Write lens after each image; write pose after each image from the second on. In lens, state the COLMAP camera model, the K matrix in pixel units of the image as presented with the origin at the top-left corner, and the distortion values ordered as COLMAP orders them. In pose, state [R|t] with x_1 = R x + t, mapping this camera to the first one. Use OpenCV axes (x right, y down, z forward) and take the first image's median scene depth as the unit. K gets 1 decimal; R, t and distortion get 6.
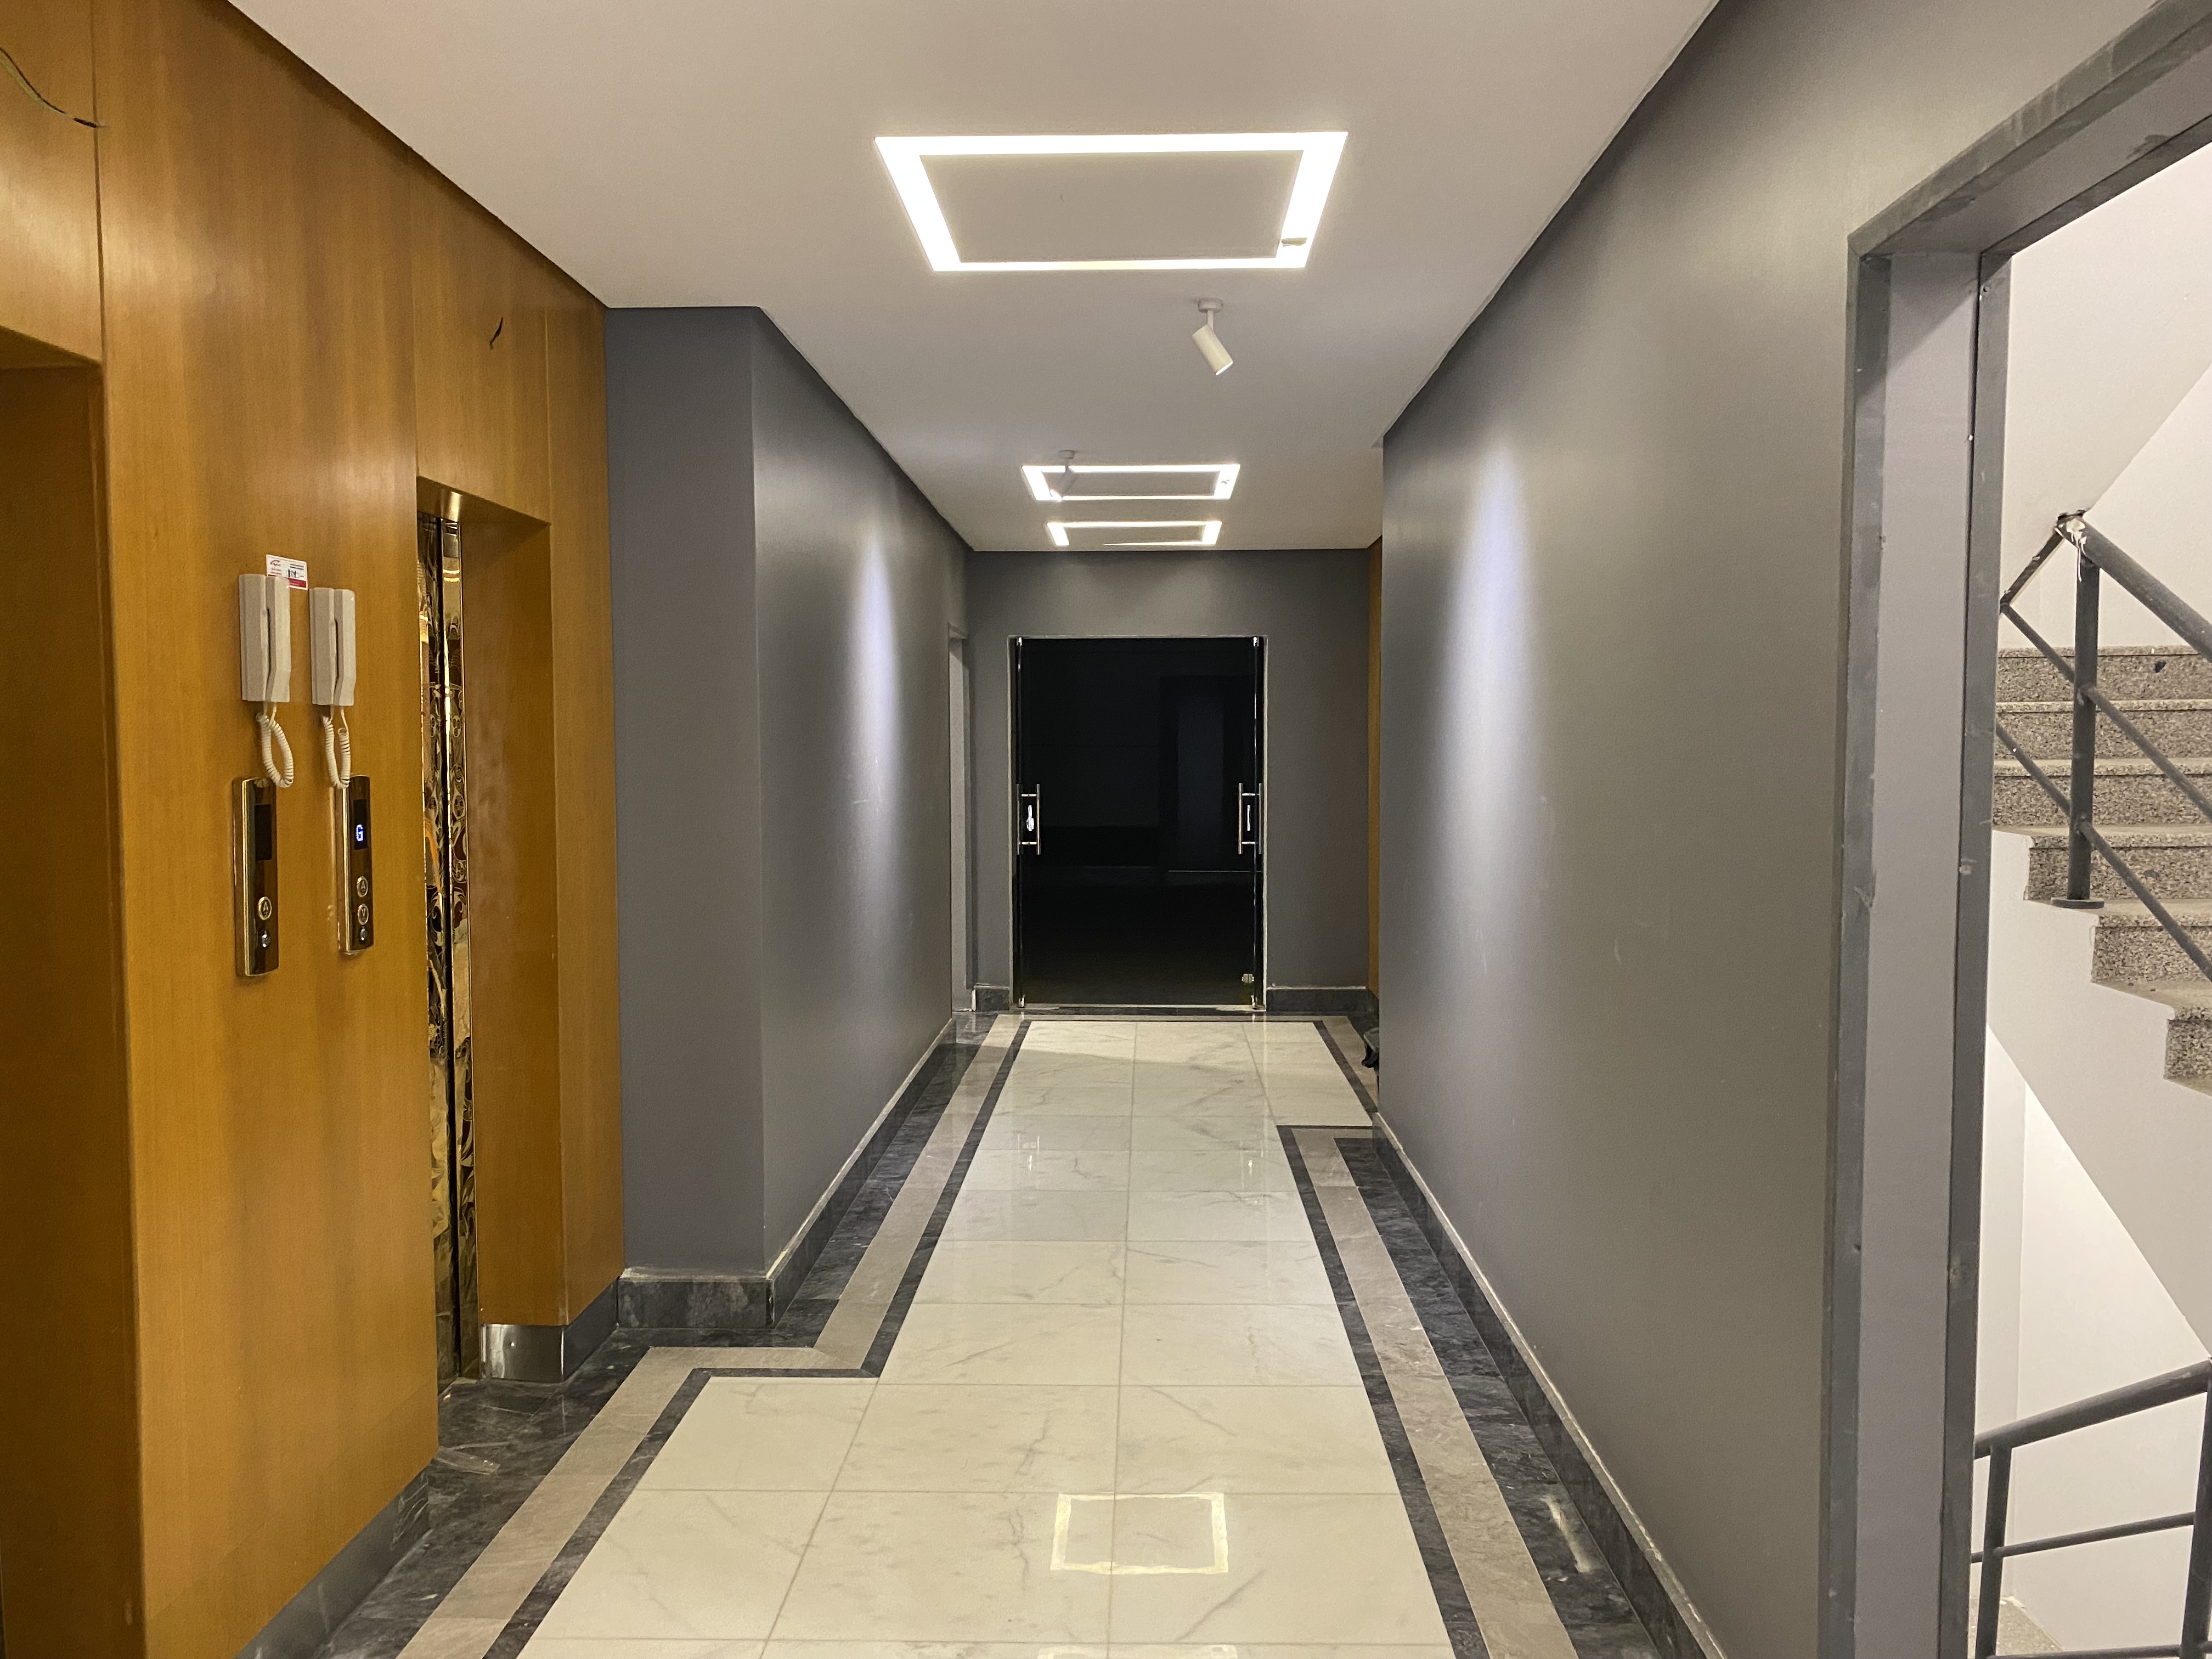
lens RADIAL K [[1664.2, 0, 1105.3], [0, 1664.2, 831.6], [0, 0, 1]] dist [-0.001968, -0.001547]
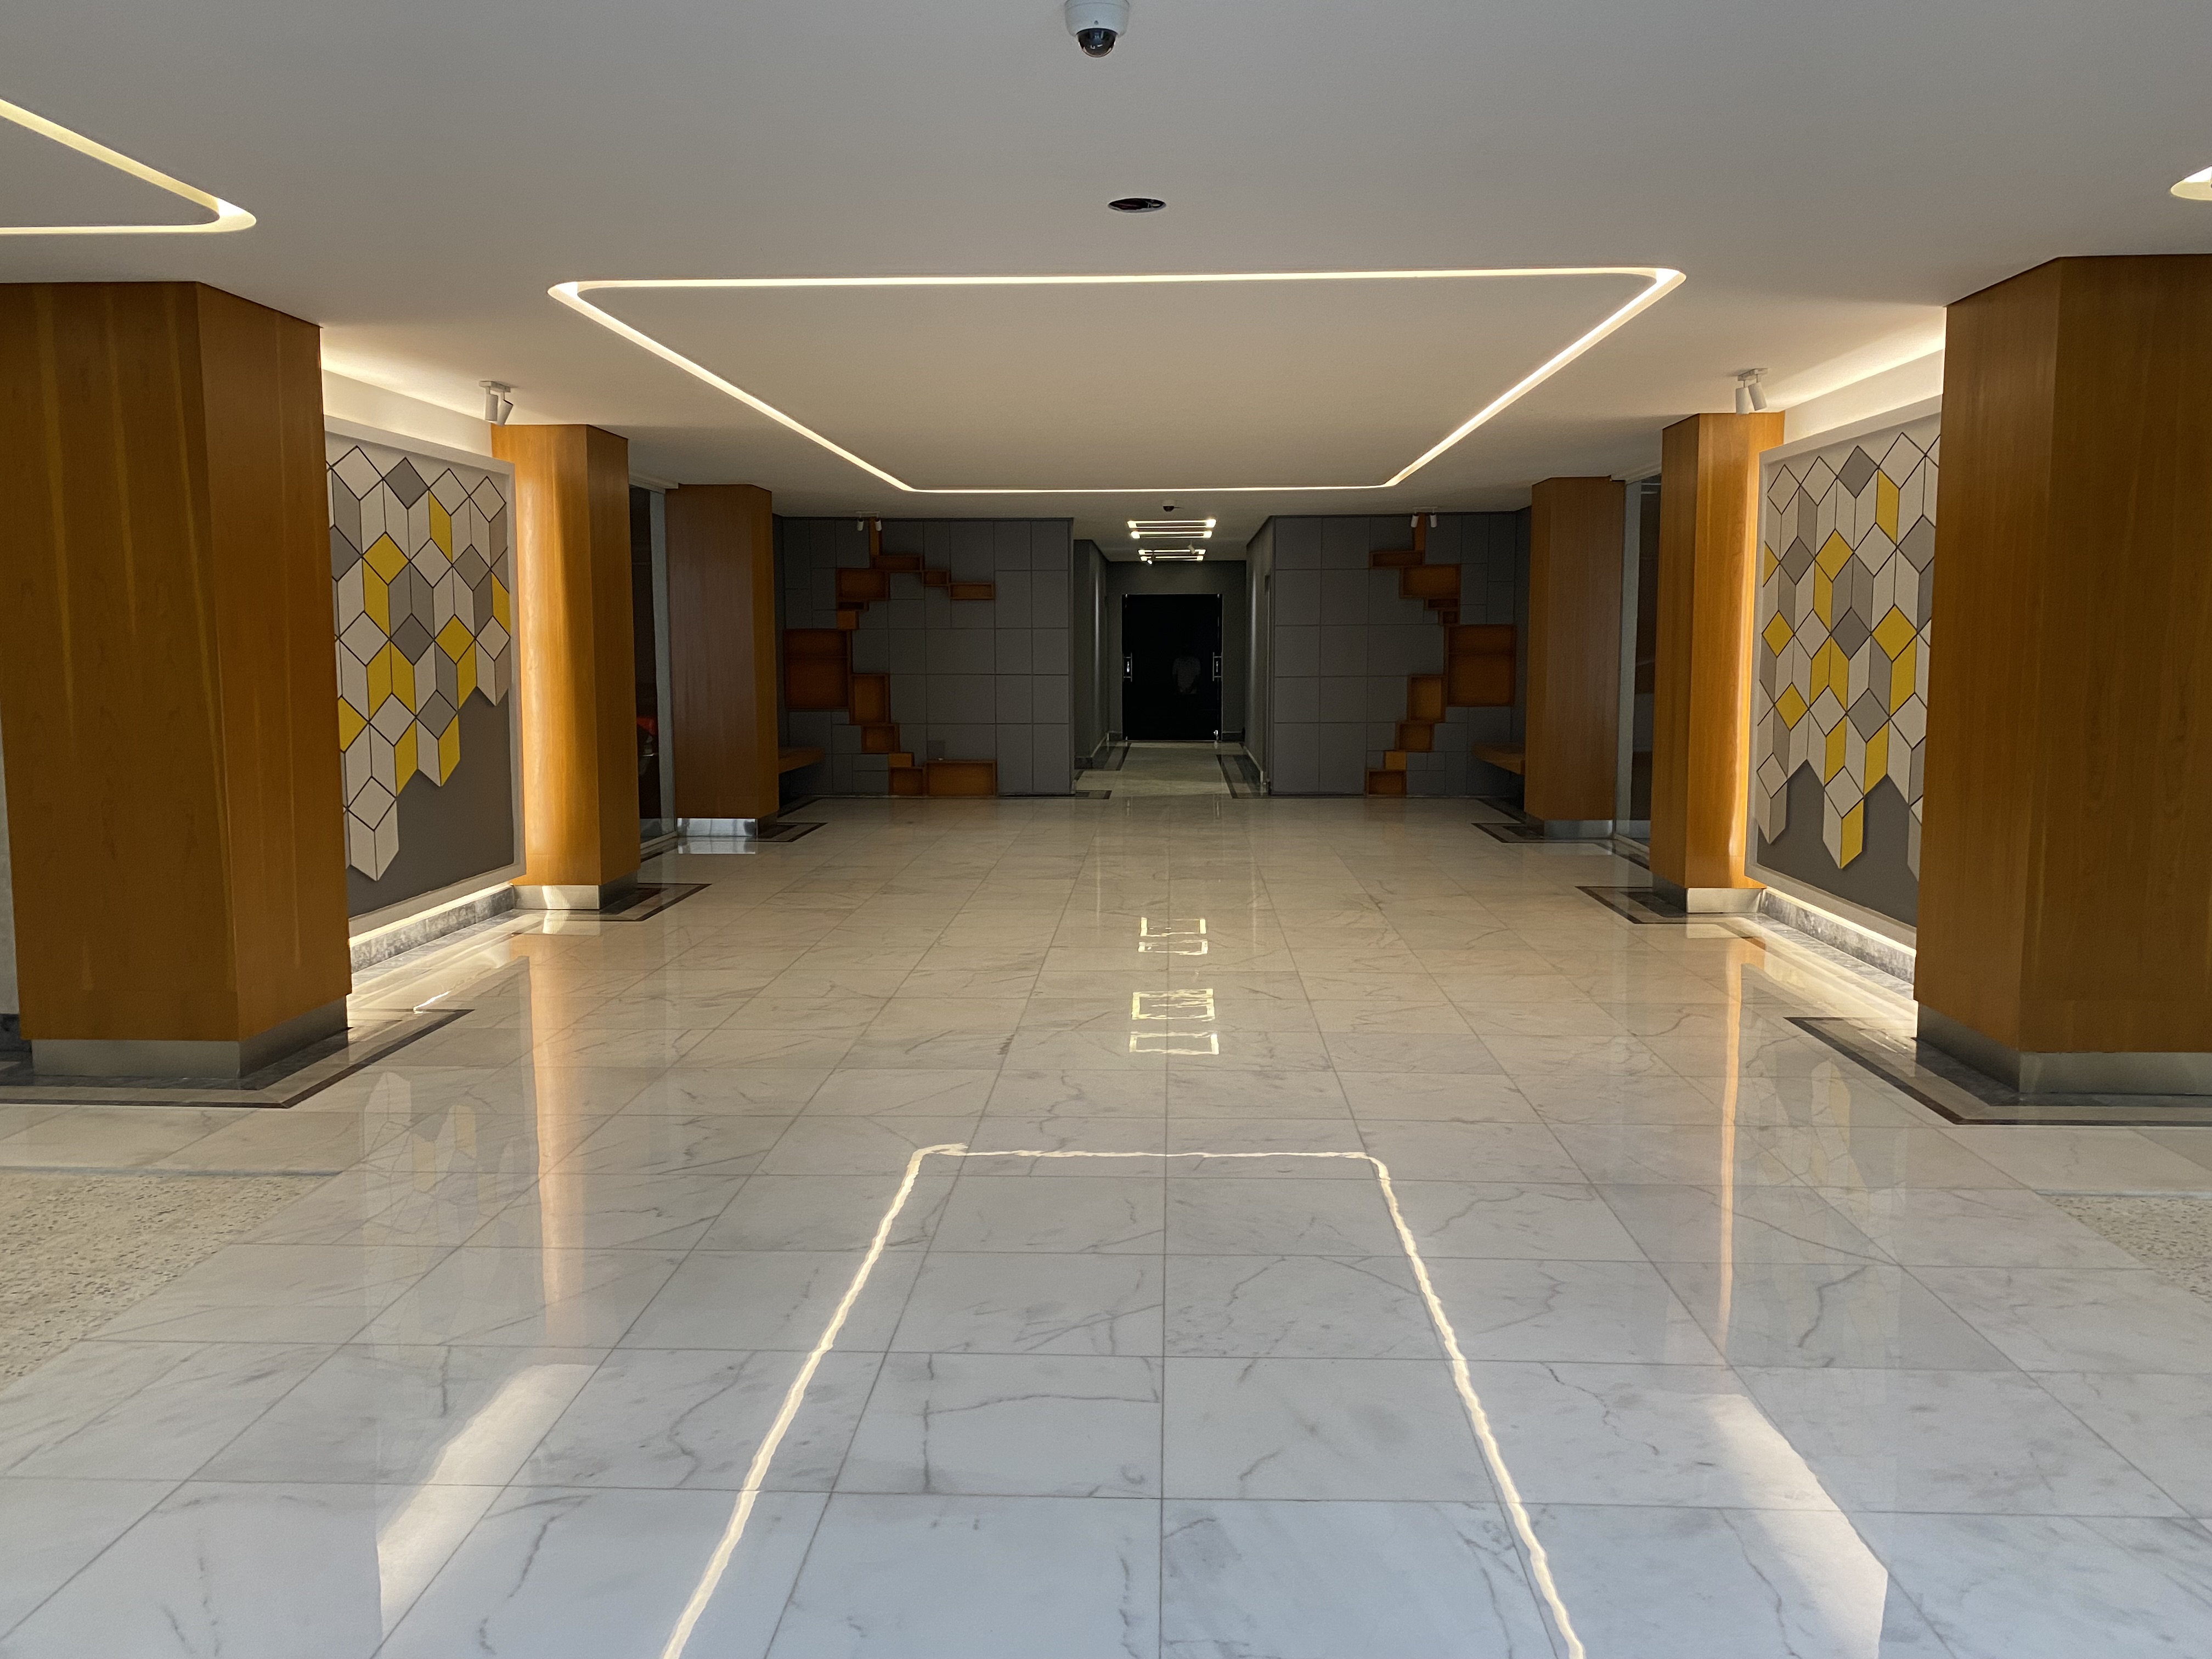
lens RADIAL K [[1664.2, 0, 1107.5], [0, 1664.2, 828.3], [0, 0, 1]] dist [-0.001968, -0.001547]
pose [[0.999633, -0.002234, -0.027002, -0.013892], [0.004075, 0.997654, 0.068330, 0.068839], [0.026786, -0.068415, 0.997297, -1.562439]]
